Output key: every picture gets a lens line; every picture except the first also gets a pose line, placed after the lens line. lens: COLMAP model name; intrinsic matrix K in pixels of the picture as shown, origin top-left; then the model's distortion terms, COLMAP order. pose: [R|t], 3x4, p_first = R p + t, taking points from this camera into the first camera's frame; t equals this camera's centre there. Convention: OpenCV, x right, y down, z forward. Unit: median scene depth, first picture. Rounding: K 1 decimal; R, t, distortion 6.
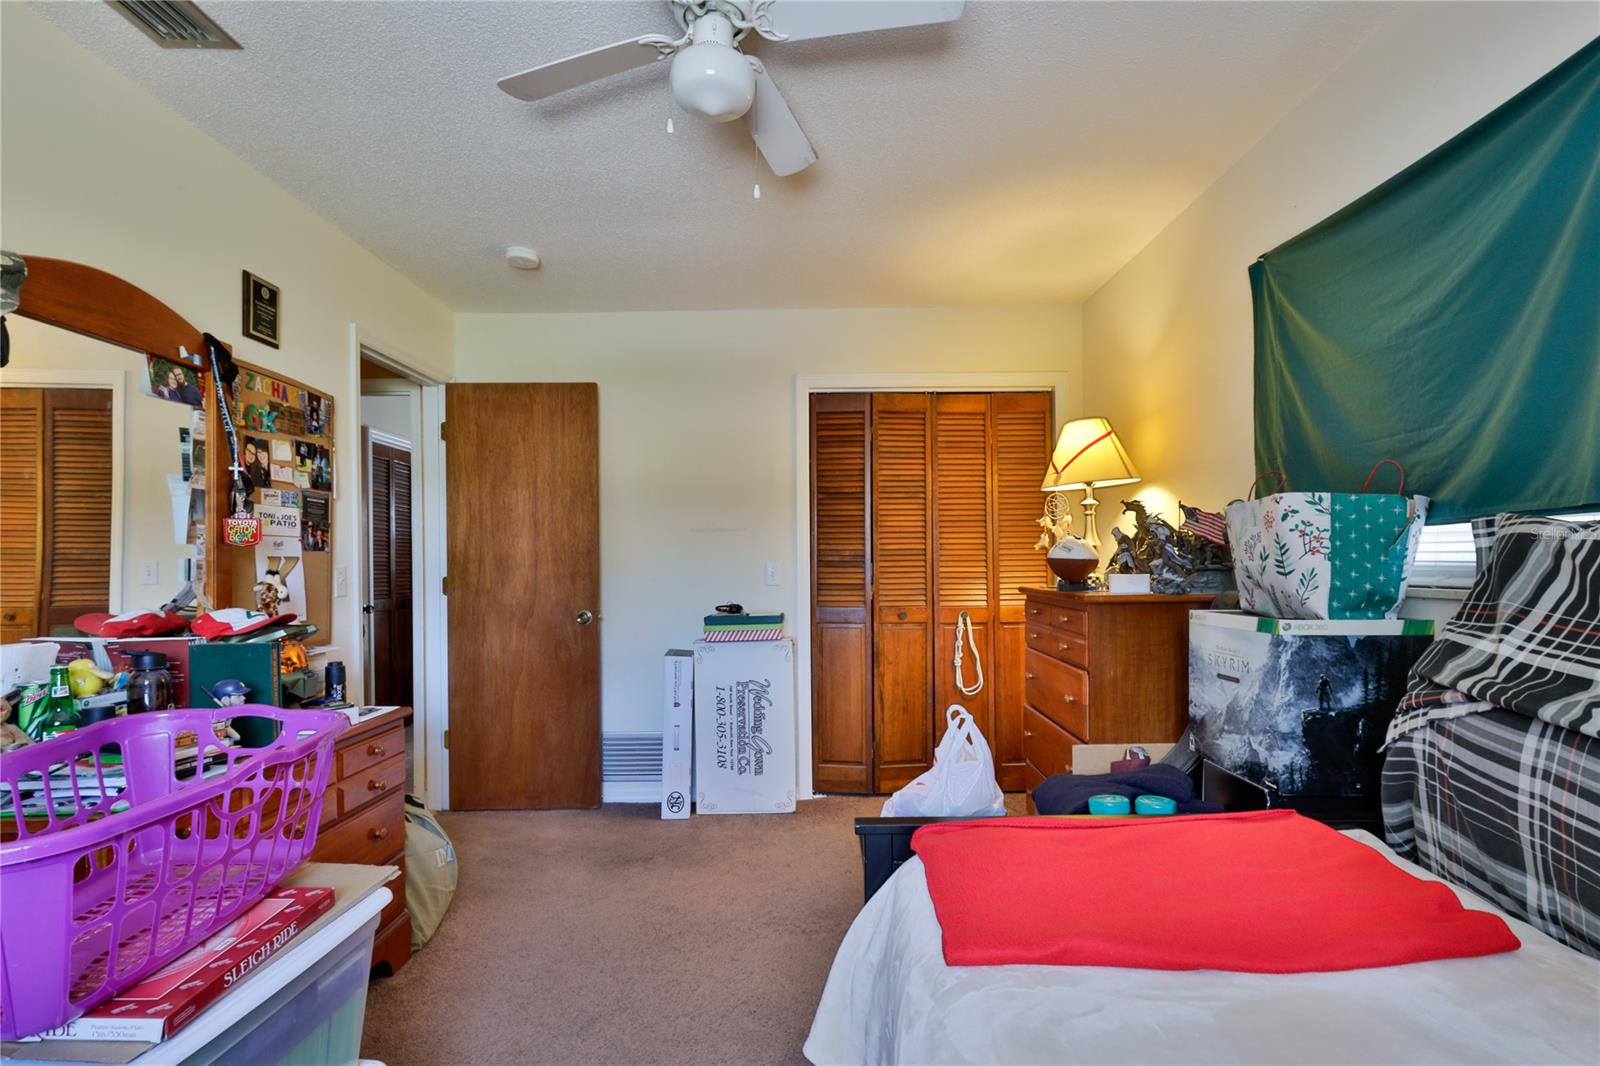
lens RADIAL K [[750.1, 0, 803.7], [0, 750.1, 543.7], [0, 0, 1]] dist [-0.000145, 0.000204]
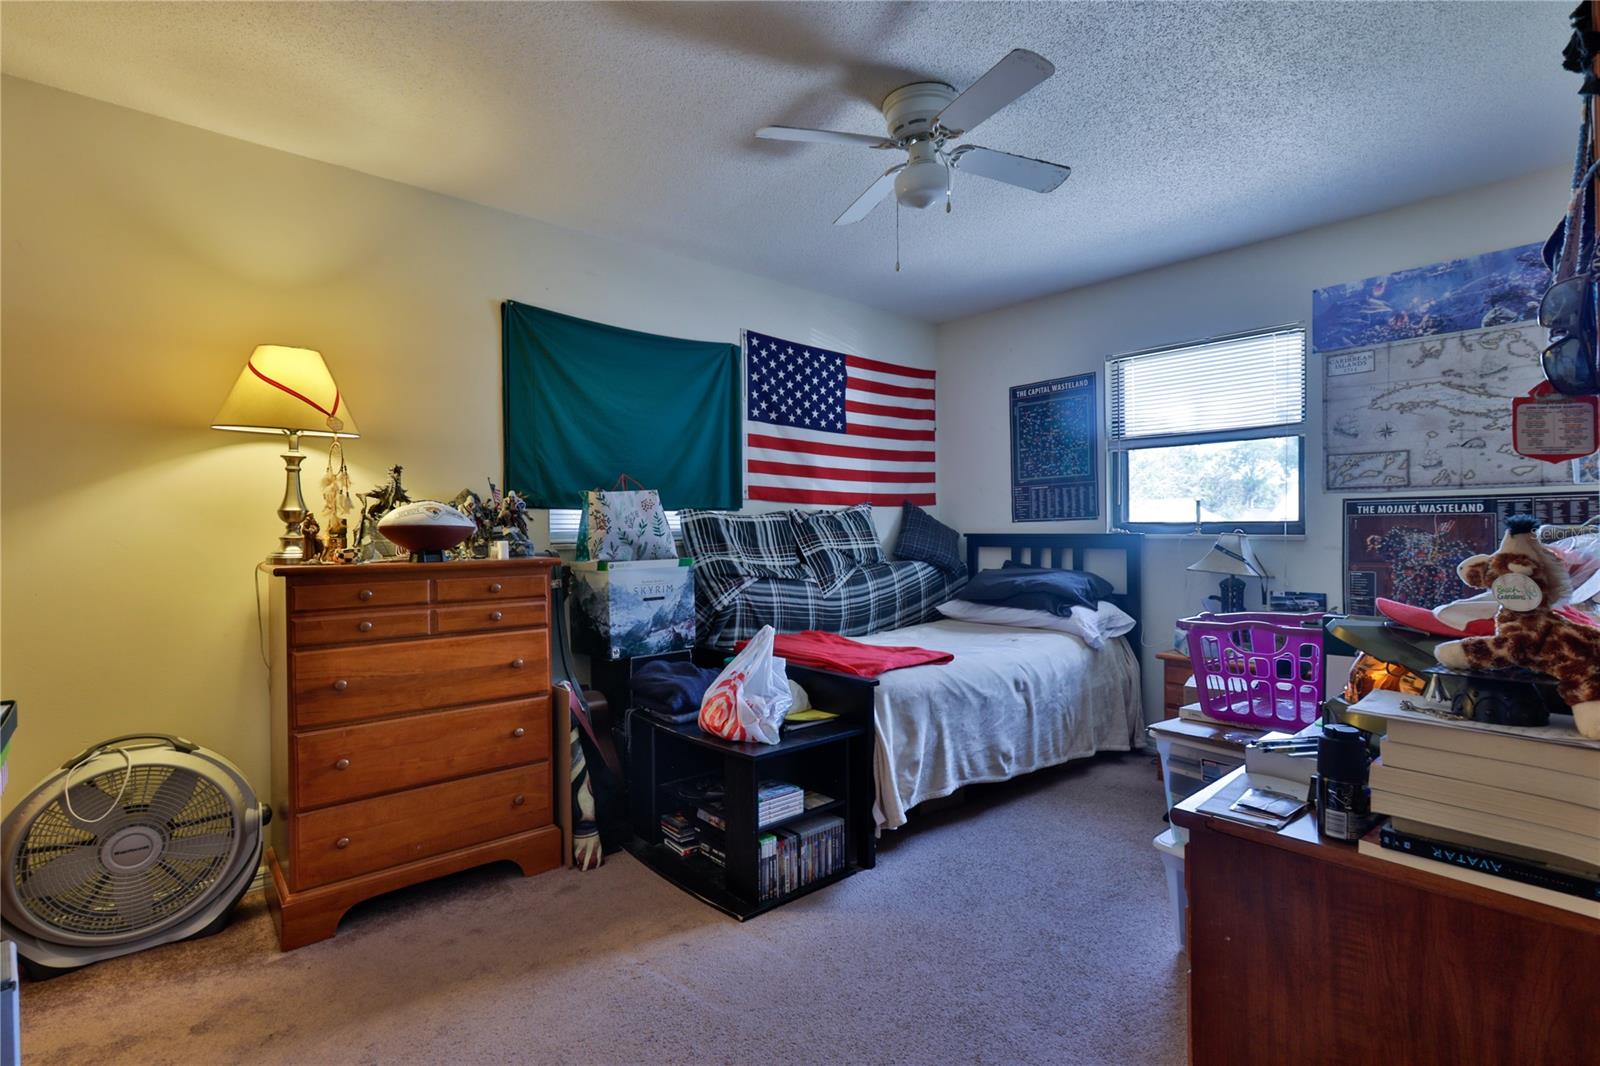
lens RADIAL K [[750.1, 0, 800.0], [0, 750.1, 532.4], [0, 0, 1]] dist [-0.000145, 0.000204]
pose [[-0.649959, 0.006309, 0.759943, -0.980100], [-0.005360, 0.999903, -0.012885, 0.056989], [-0.759950, -0.012448, -0.649862, 1.991174]]
